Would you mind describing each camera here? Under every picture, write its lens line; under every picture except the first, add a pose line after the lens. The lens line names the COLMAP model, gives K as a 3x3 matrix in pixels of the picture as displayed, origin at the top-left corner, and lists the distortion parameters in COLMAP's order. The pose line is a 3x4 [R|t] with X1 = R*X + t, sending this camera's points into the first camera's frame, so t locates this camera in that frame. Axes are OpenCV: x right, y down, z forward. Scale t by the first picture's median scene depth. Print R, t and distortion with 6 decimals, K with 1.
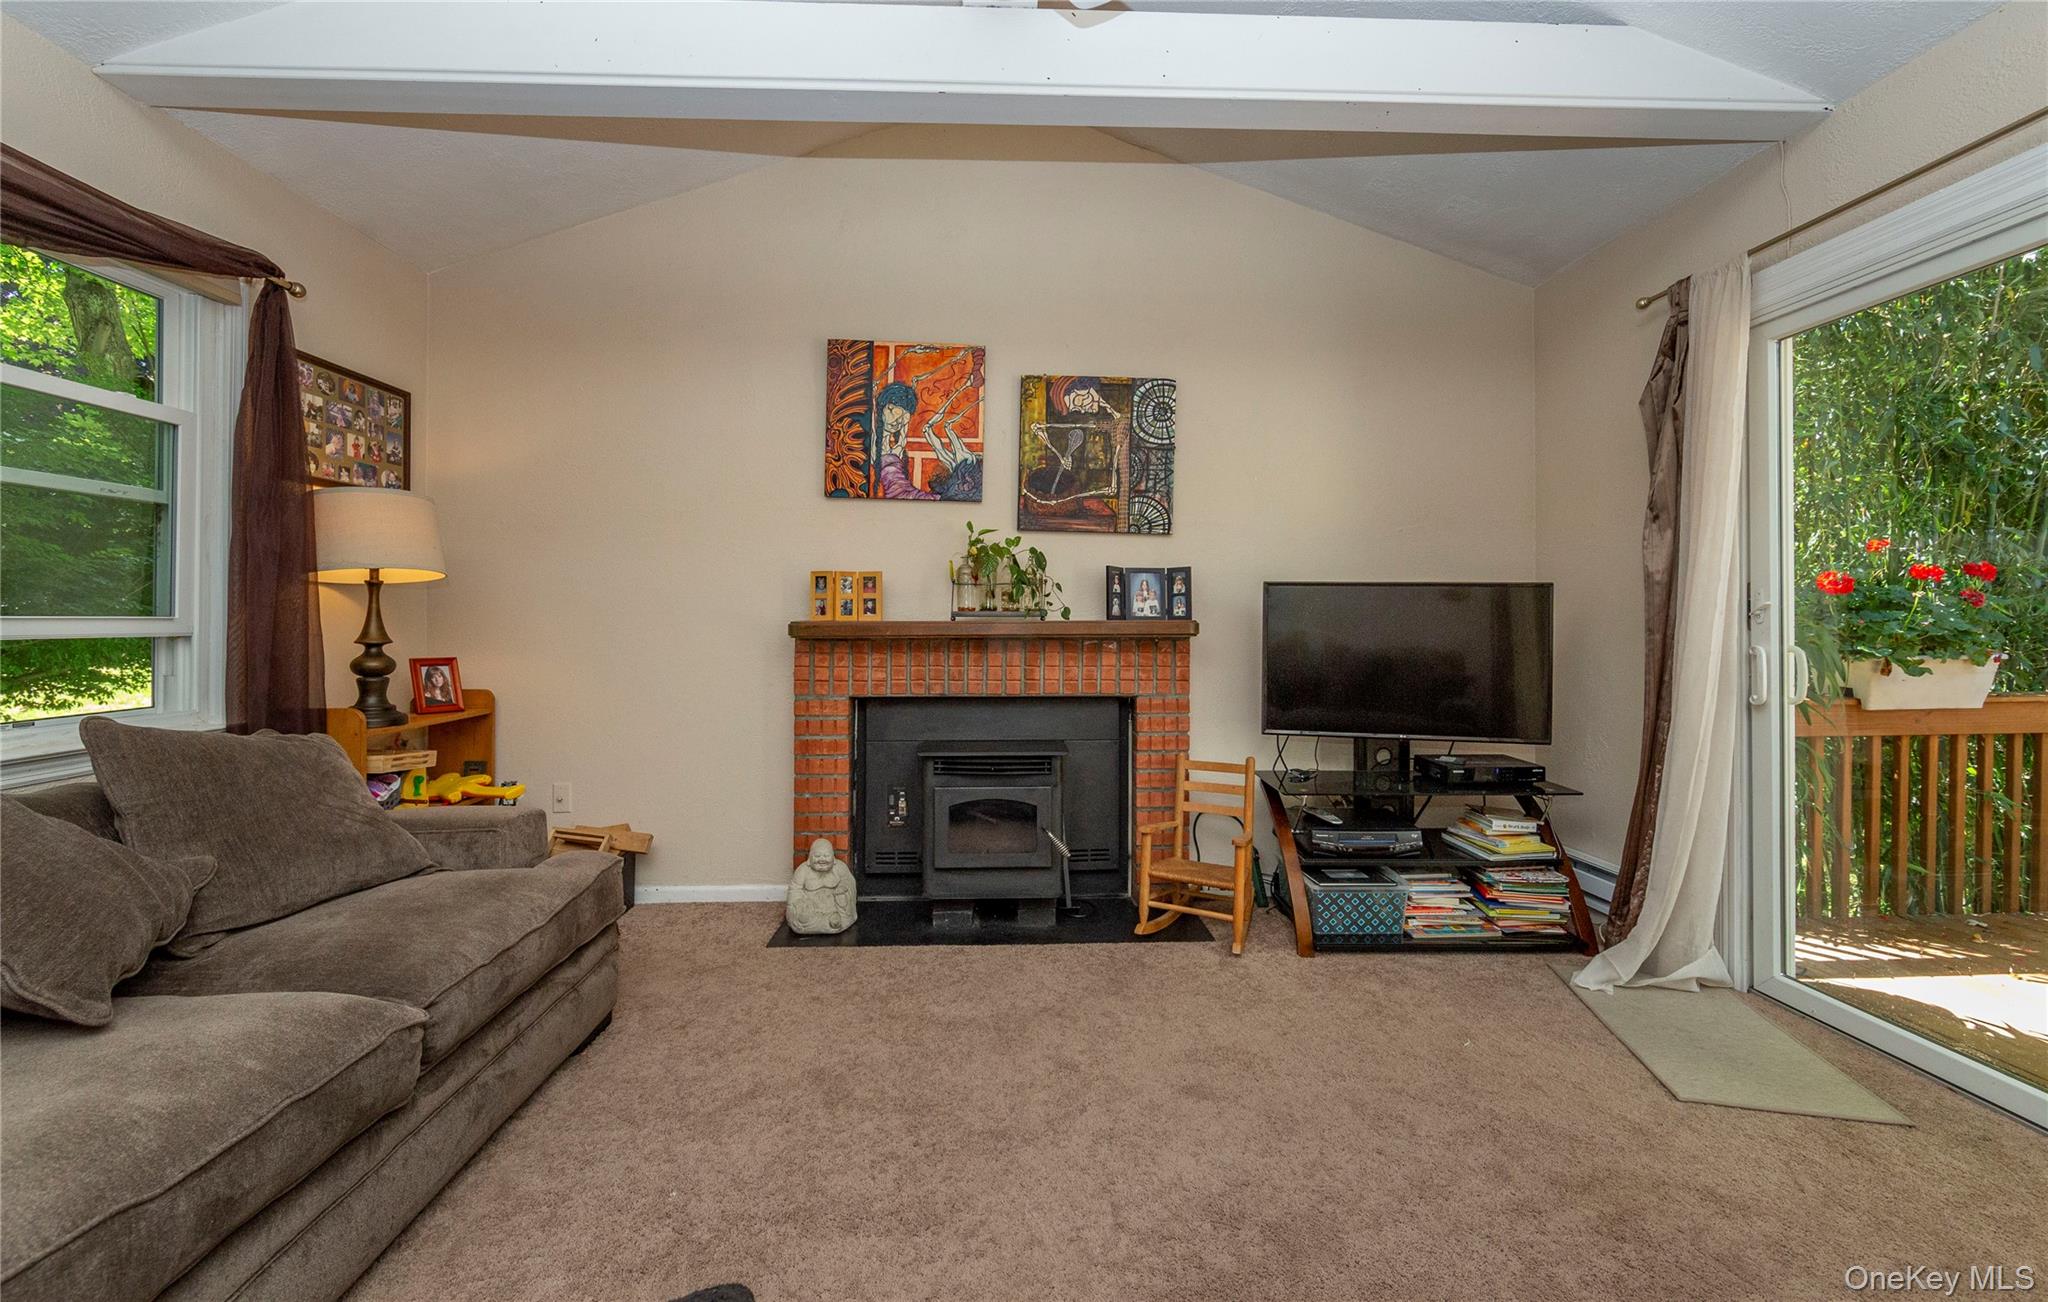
lens RADIAL K [[823.5, 0, 1025.4], [0, 823.5, 615.4], [0, 0, 1]] dist [-0.003228, -0.000553]
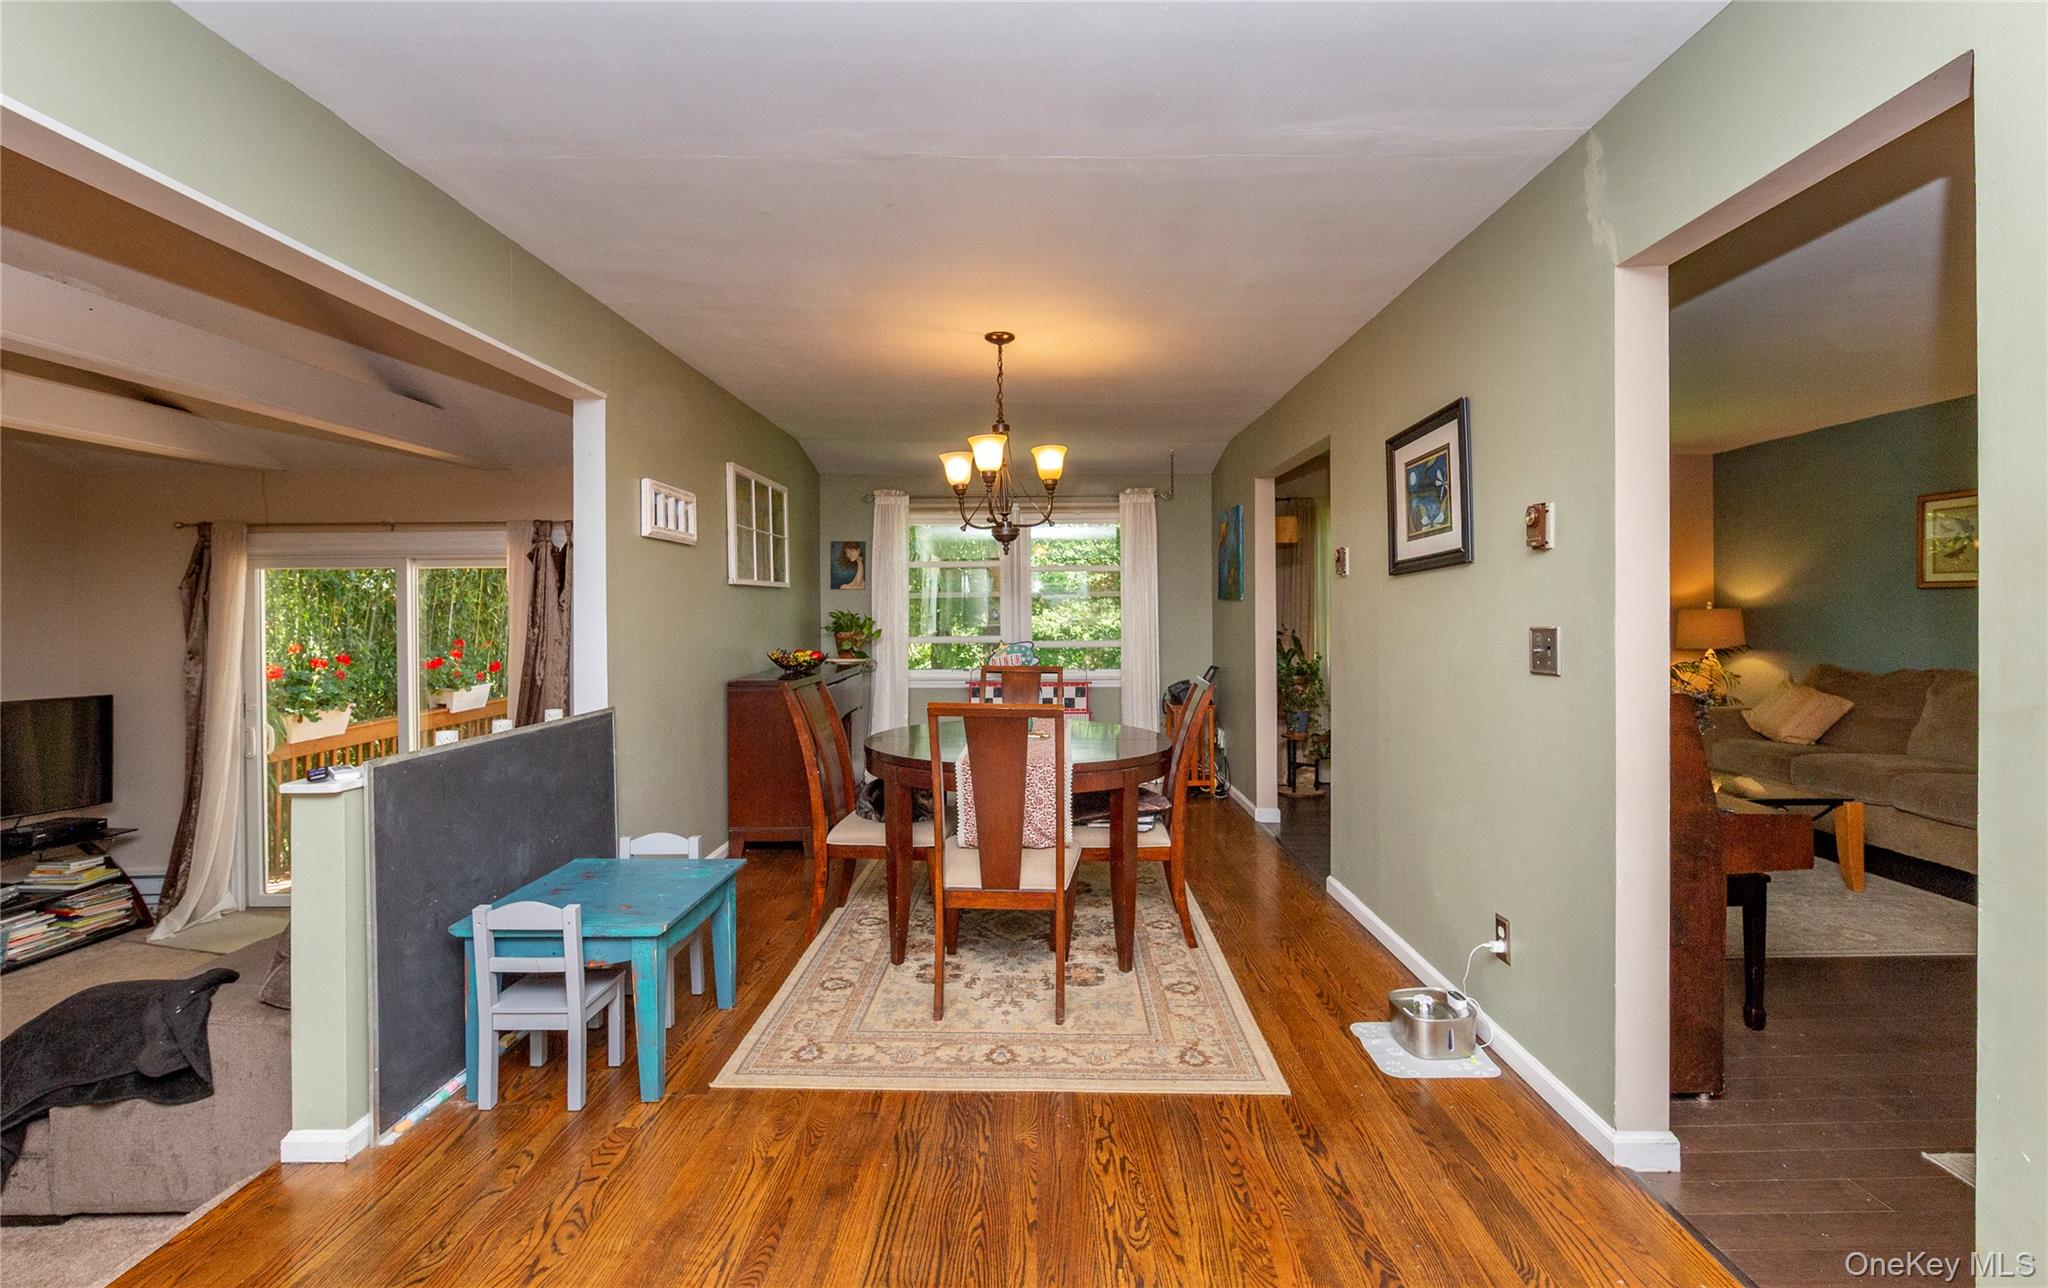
lens RADIAL K [[902.9, 0, 1030.9], [0, 902.9, 608.0], [0, 0, 1]] dist [-0.007356, -0.000167]
pose [[0.051292, 0.000680, 0.998683, -0.811140], [-0.001718, 0.999998, -0.000593, -0.178670], [-0.998682, -0.001685, 0.051293, -0.678331]]
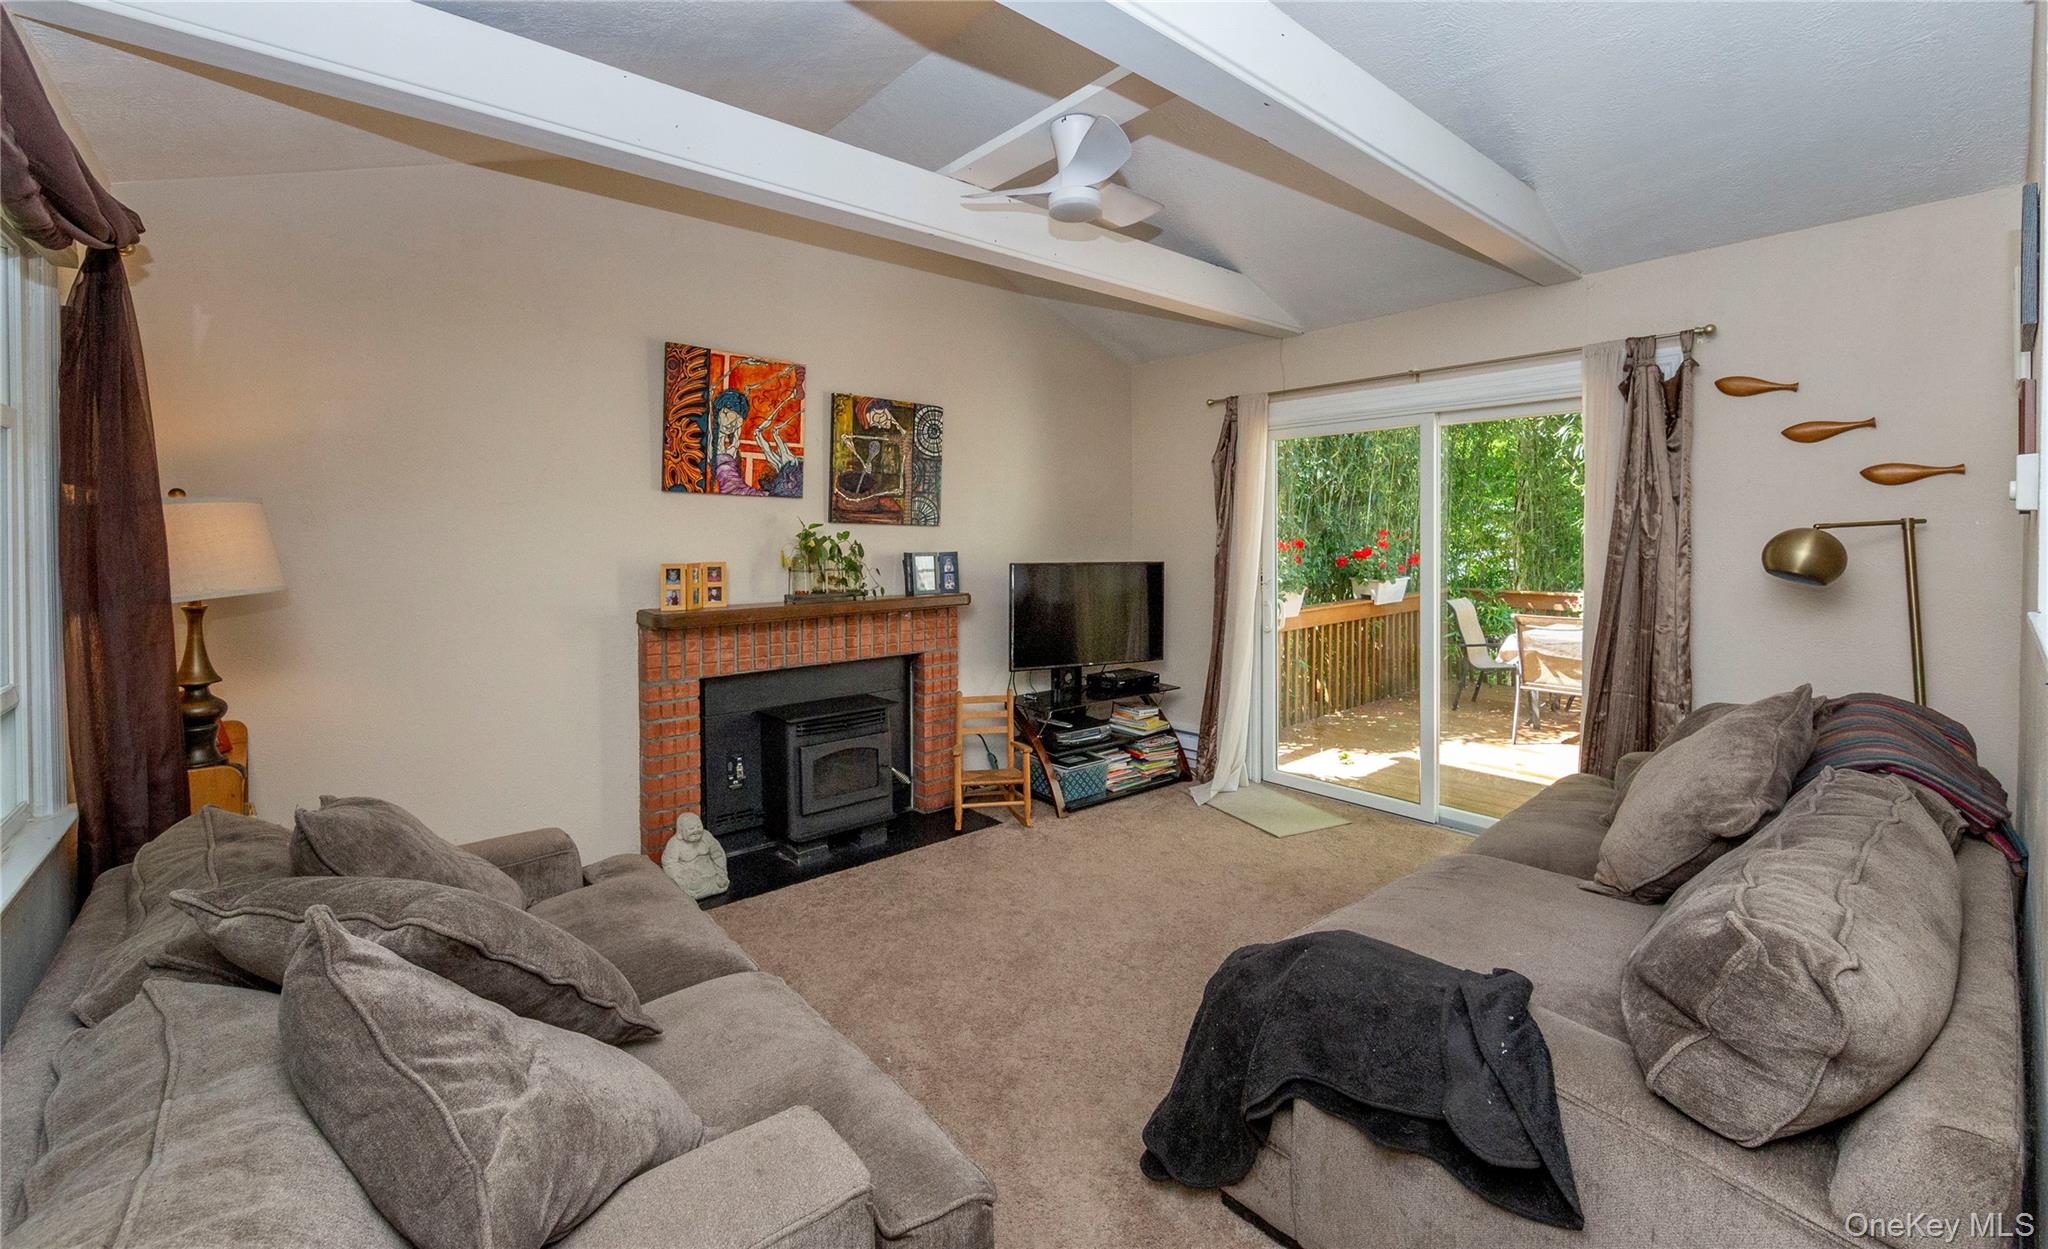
lens RADIAL K [[832.7, 0, 1020.8], [0, 832.7, 542.2], [0, 0, 1]] dist [-0.000064, -0.000095]
pose [[0.787976, -0.013189, 0.615564, -0.544066], [0.000032, 0.999771, 0.021381, -0.102638], [-0.615706, -0.016828, 0.787796, -0.121519]]
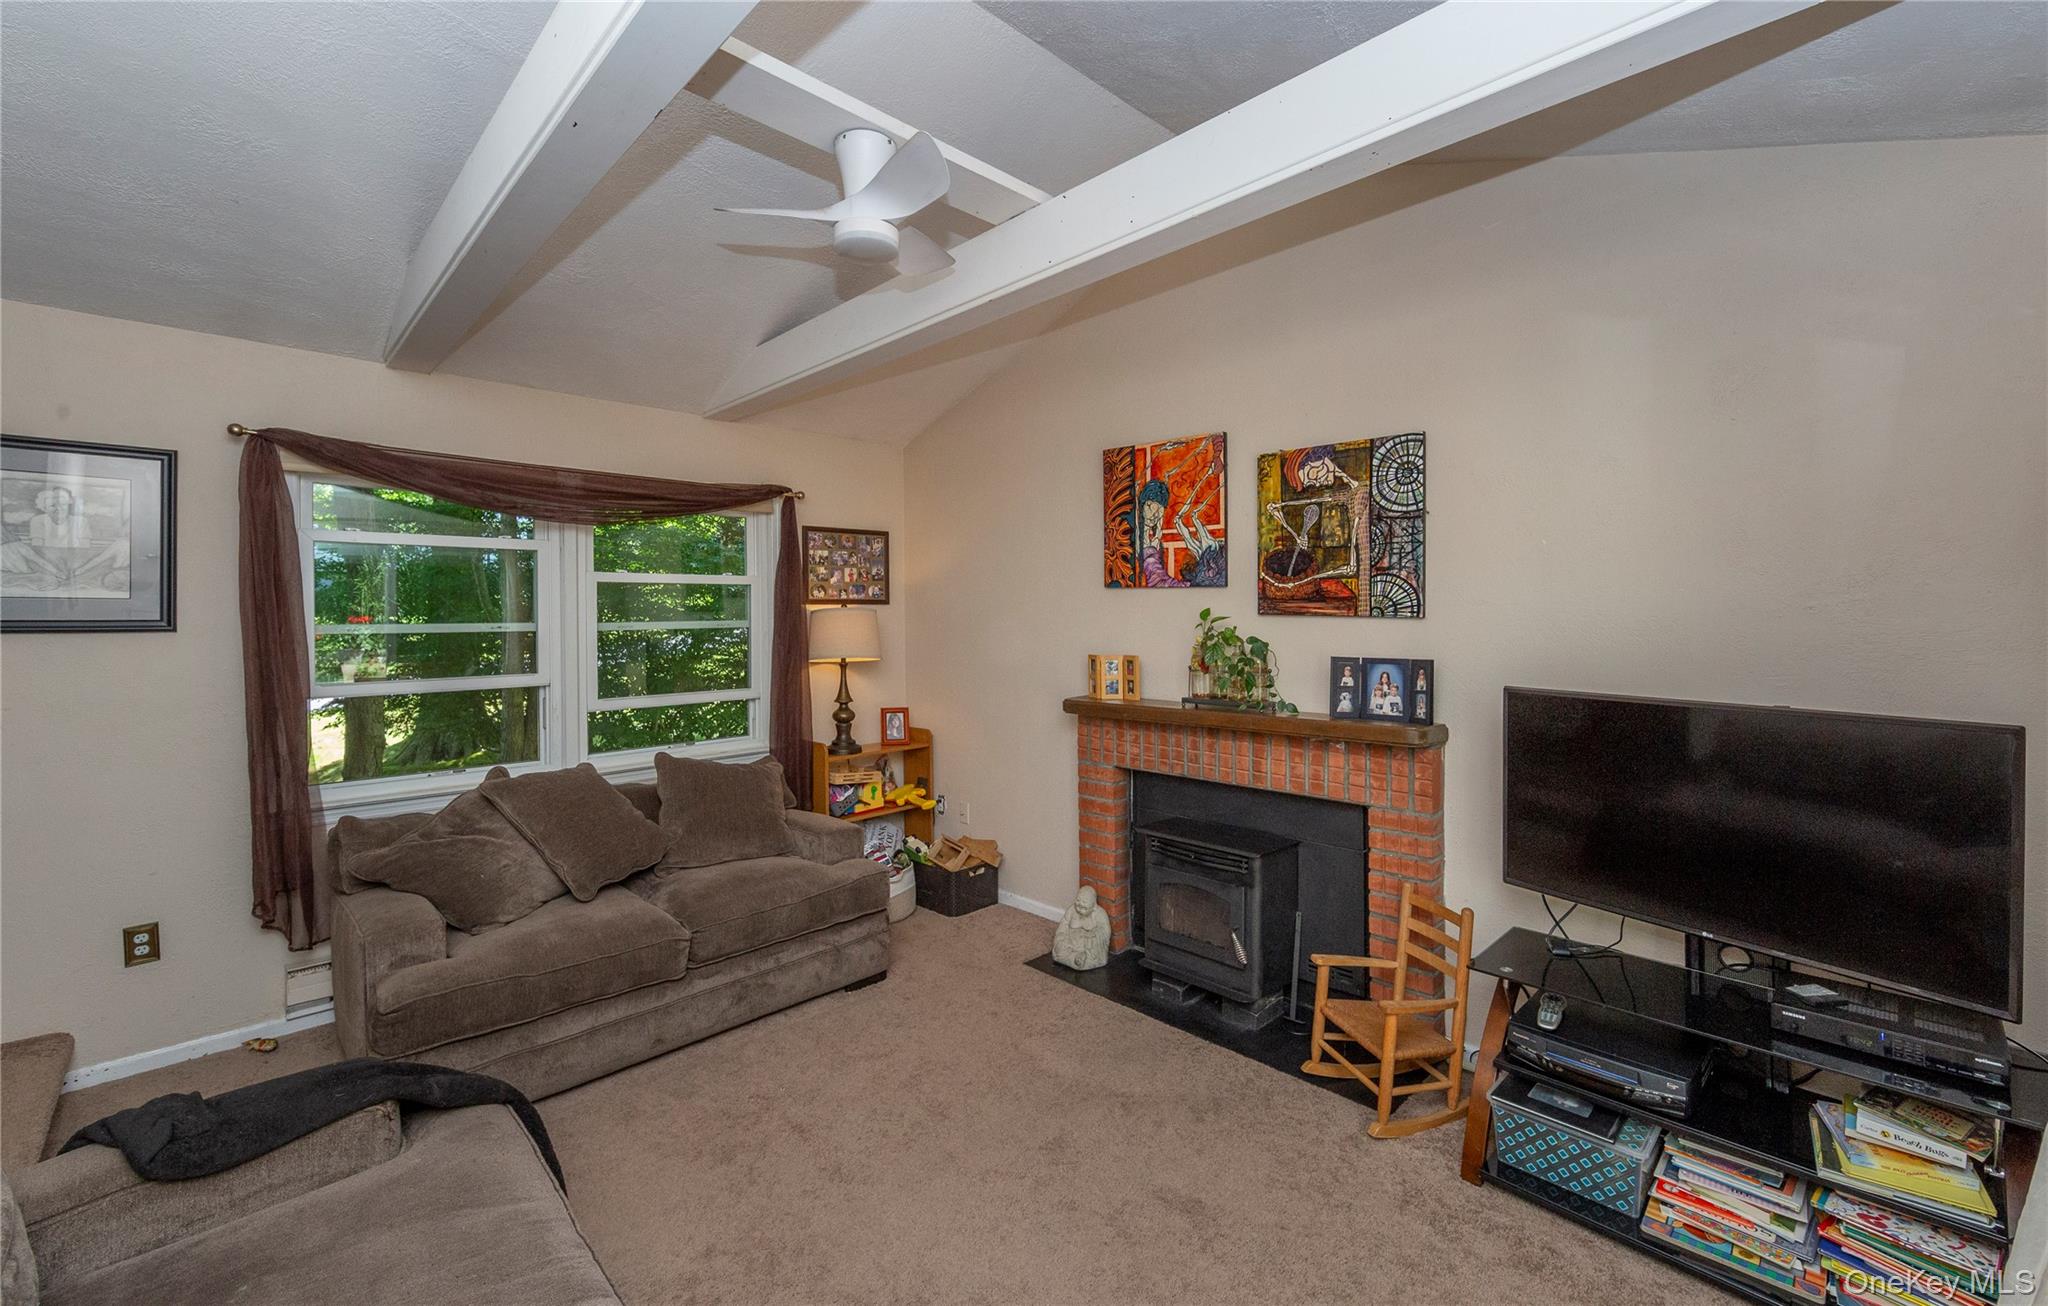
lens RADIAL K [[847.5, 0, 1004.5], [0, 847.5, 613.7], [0, 0, 1]] dist [-0.001357, -0.000302]
pose [[0.660580, -0.009898, -0.750690, 0.553340], [0.016685, 0.999860, 0.001499, -0.113207], [0.750570, -0.013515, 0.660653, 0.116549]]
